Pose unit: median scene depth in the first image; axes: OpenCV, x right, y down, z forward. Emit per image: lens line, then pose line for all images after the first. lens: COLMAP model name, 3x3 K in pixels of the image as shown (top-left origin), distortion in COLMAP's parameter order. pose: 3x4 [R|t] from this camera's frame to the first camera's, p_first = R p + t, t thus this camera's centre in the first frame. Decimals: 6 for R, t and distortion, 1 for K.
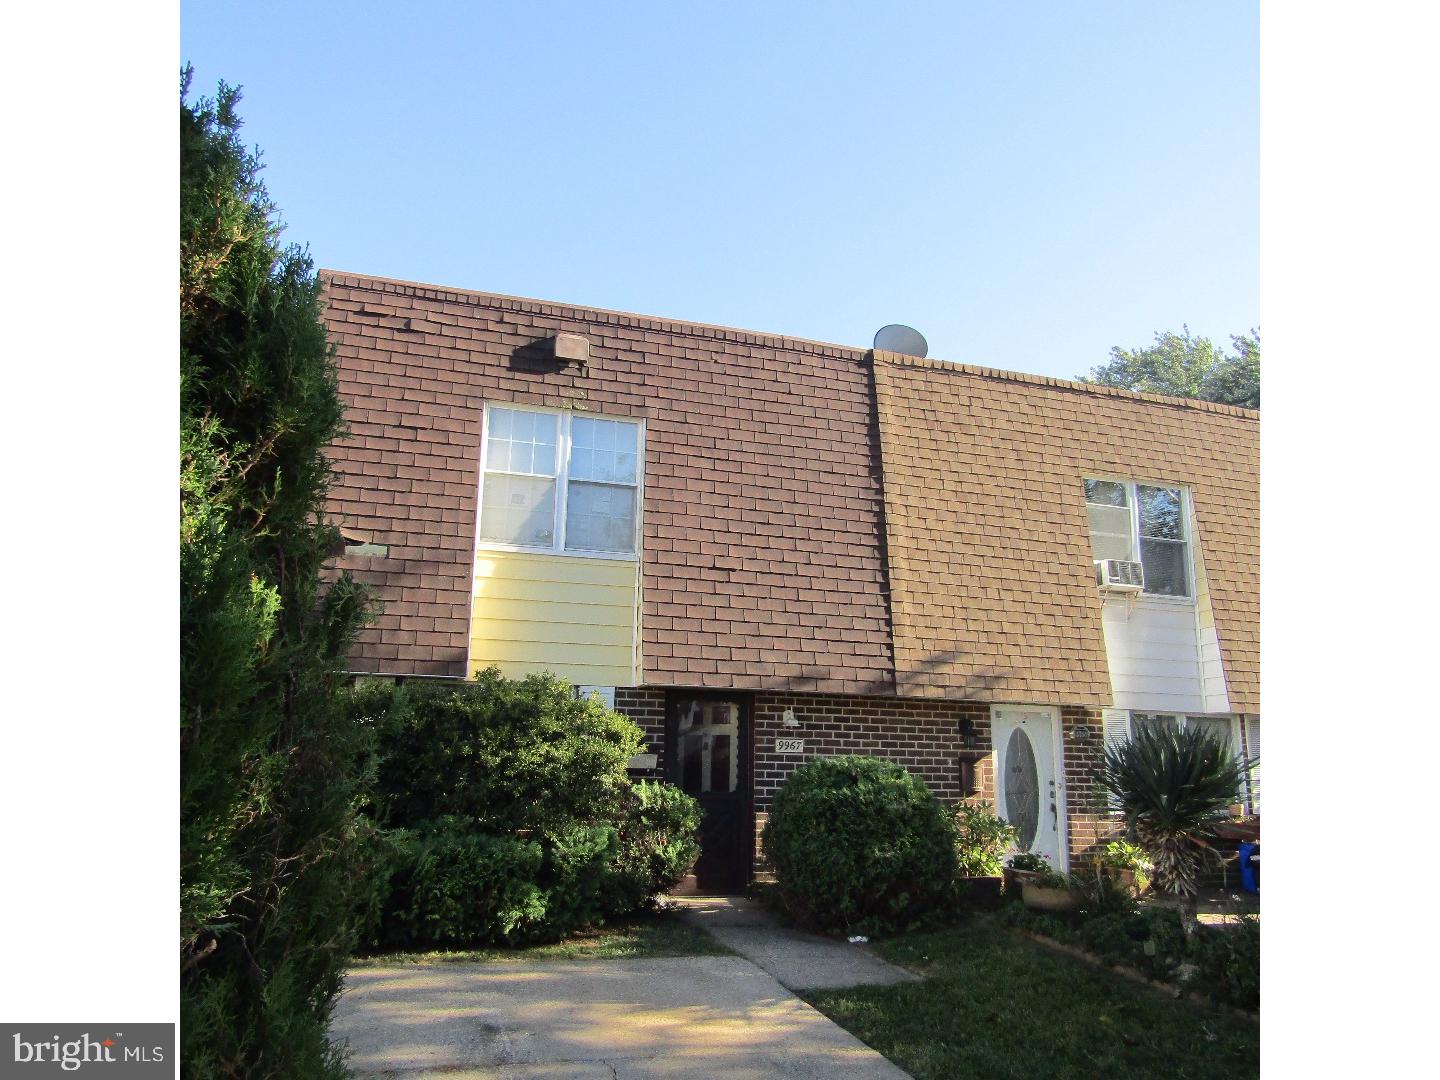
lens RADIAL K [[1027.6, 0, 718.2], [0, 1027.6, 536.5], [0, 0, 1]] dist [-0.008560, 0.003795]
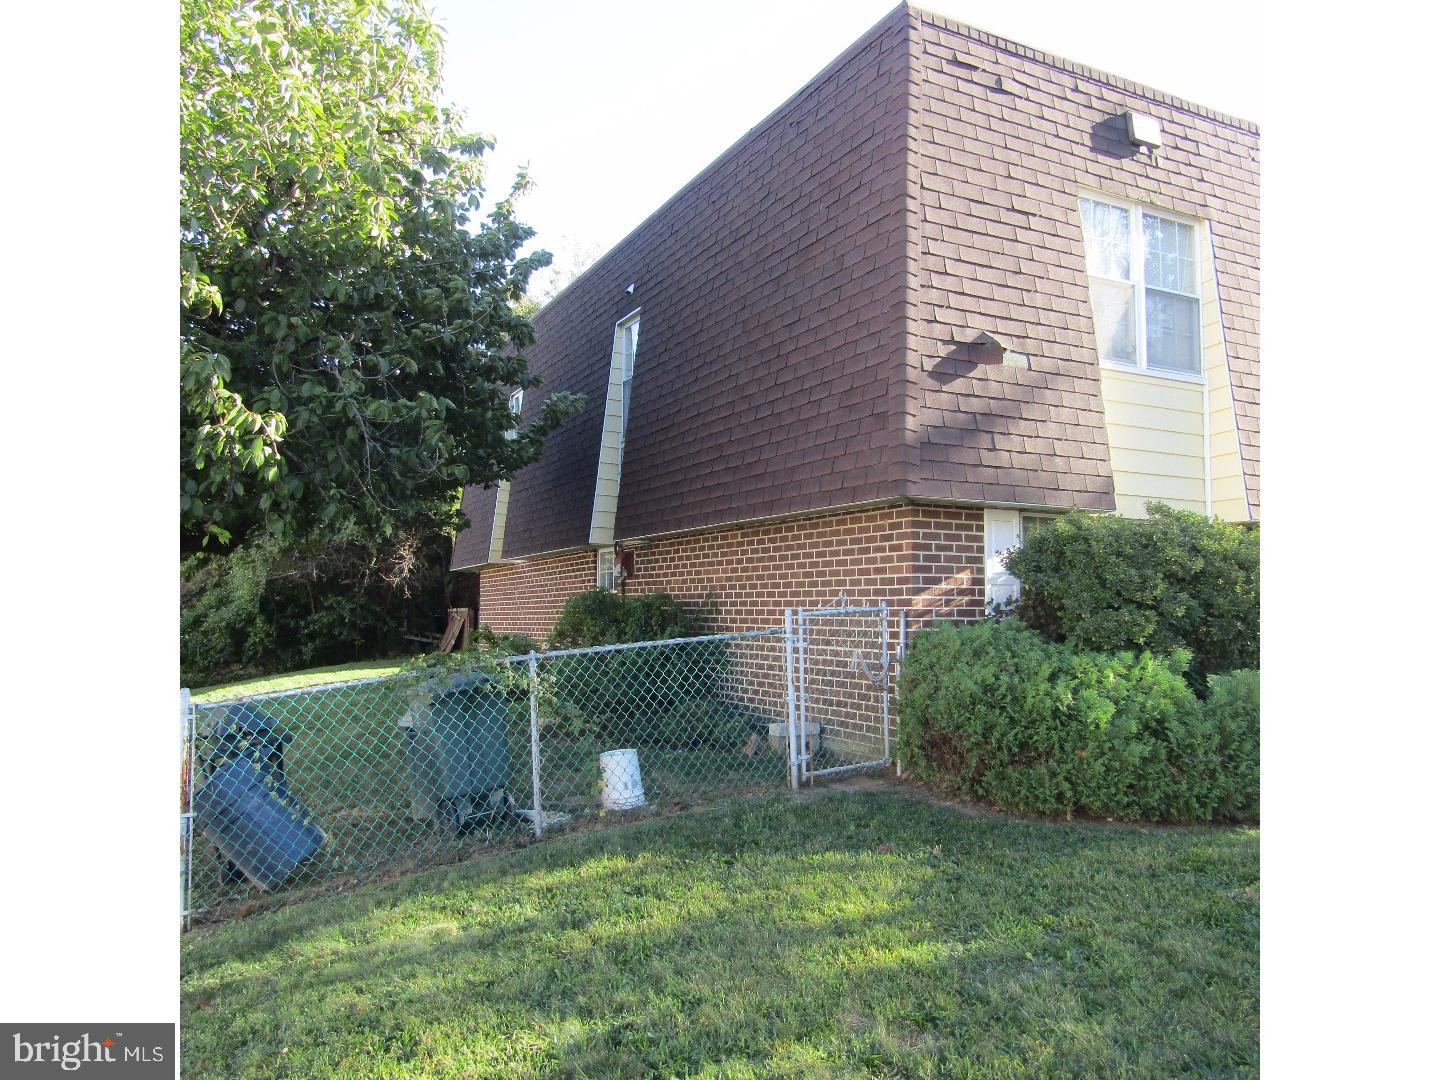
lens RADIAL K [[1027.6, 0, 721.7], [0, 1027.6, 539.1], [0, 0, 1]] dist [-0.008560, 0.003795]
pose [[0.985349, 0.003699, 0.170512, -0.642868], [-0.029895, 0.988033, 0.151320, 0.034748], [-0.167912, -0.154200, 0.973667, 0.181932]]
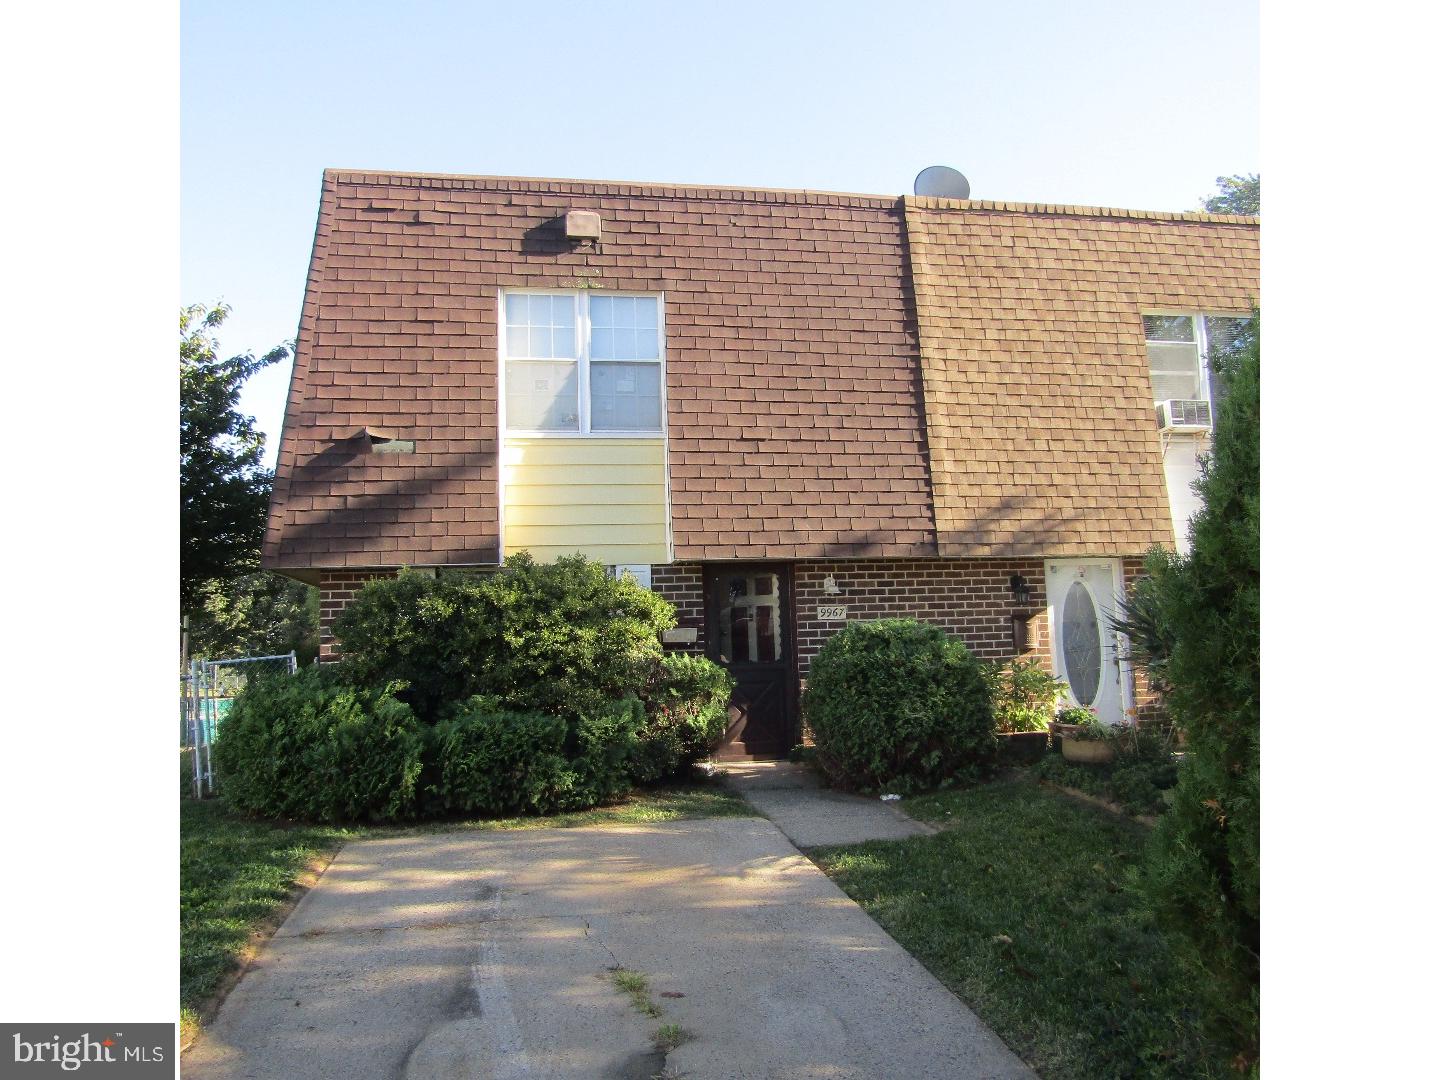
lens RADIAL K [[1027.6, 0, 720.3], [0, 1027.6, 536.0], [0, 0, 1]] dist [-0.008560, 0.003795]
pose [[0.990797, -0.062675, -0.119968, 0.087357], [0.076355, 0.990651, 0.113055, 0.009435], [0.111761, -0.121175, 0.986320, 0.014710]]
